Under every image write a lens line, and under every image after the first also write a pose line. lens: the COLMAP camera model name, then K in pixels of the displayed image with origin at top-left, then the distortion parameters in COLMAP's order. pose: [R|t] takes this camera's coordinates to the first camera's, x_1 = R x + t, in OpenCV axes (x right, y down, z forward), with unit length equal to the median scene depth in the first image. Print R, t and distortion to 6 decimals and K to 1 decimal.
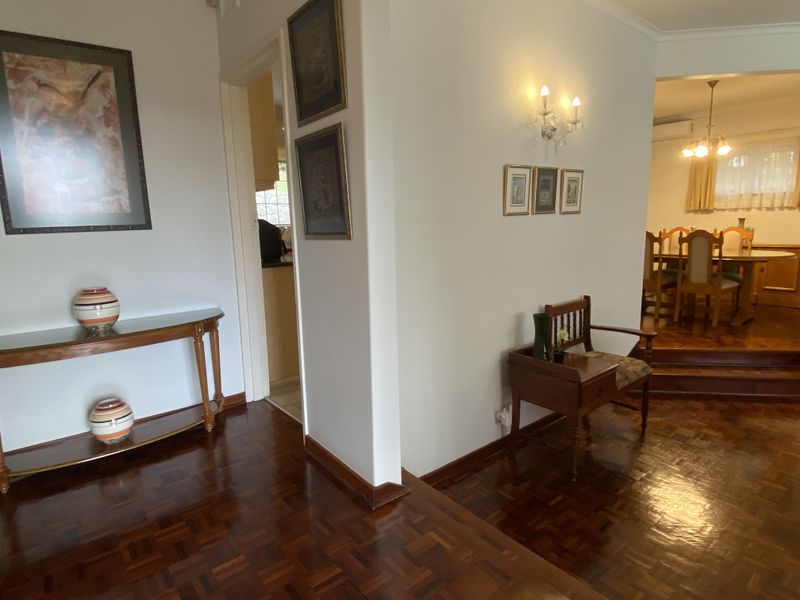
lens RADIAL K [[451.4, 0, 400.0], [0, 451.4, 300.0], [0, 0, 1]] dist [0.031532, -0.030003]
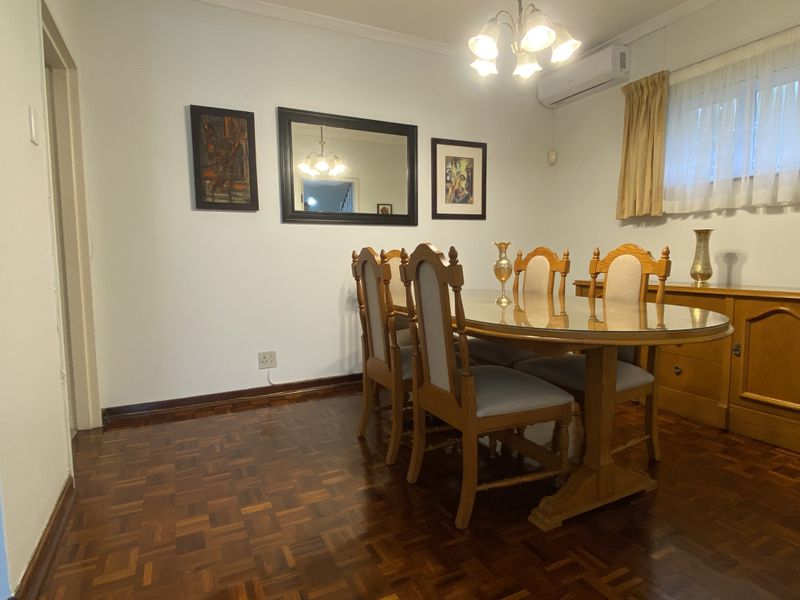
lens RADIAL K [[451.4, 0, 400.0], [0, 451.4, 300.0], [0, 0, 1]] dist [0.031532, -0.030003]
pose [[0.978323, 0.031660, -0.204651, 1.272438], [-0.046016, 0.996773, -0.065774, -0.155213], [0.201908, 0.073766, 0.976623, 1.162422]]
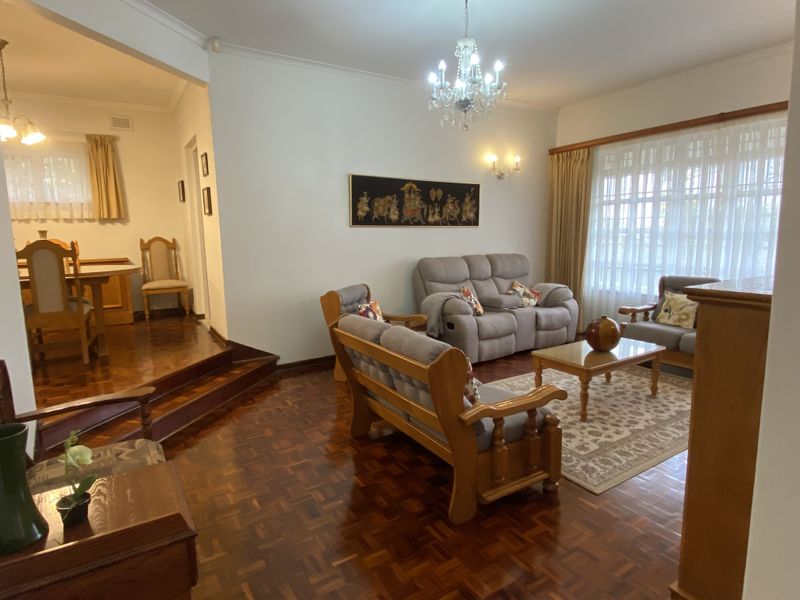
lens RADIAL K [[451.4, 0, 400.0], [0, 451.4, 300.0], [0, 0, 1]] dist [0.031532, -0.030003]
pose [[0.114224, -0.122829, 0.985833, -0.012231], [0.175077, 0.979285, 0.101728, -0.060572], [-0.977906, 0.160977, 0.133362, 0.632125]]
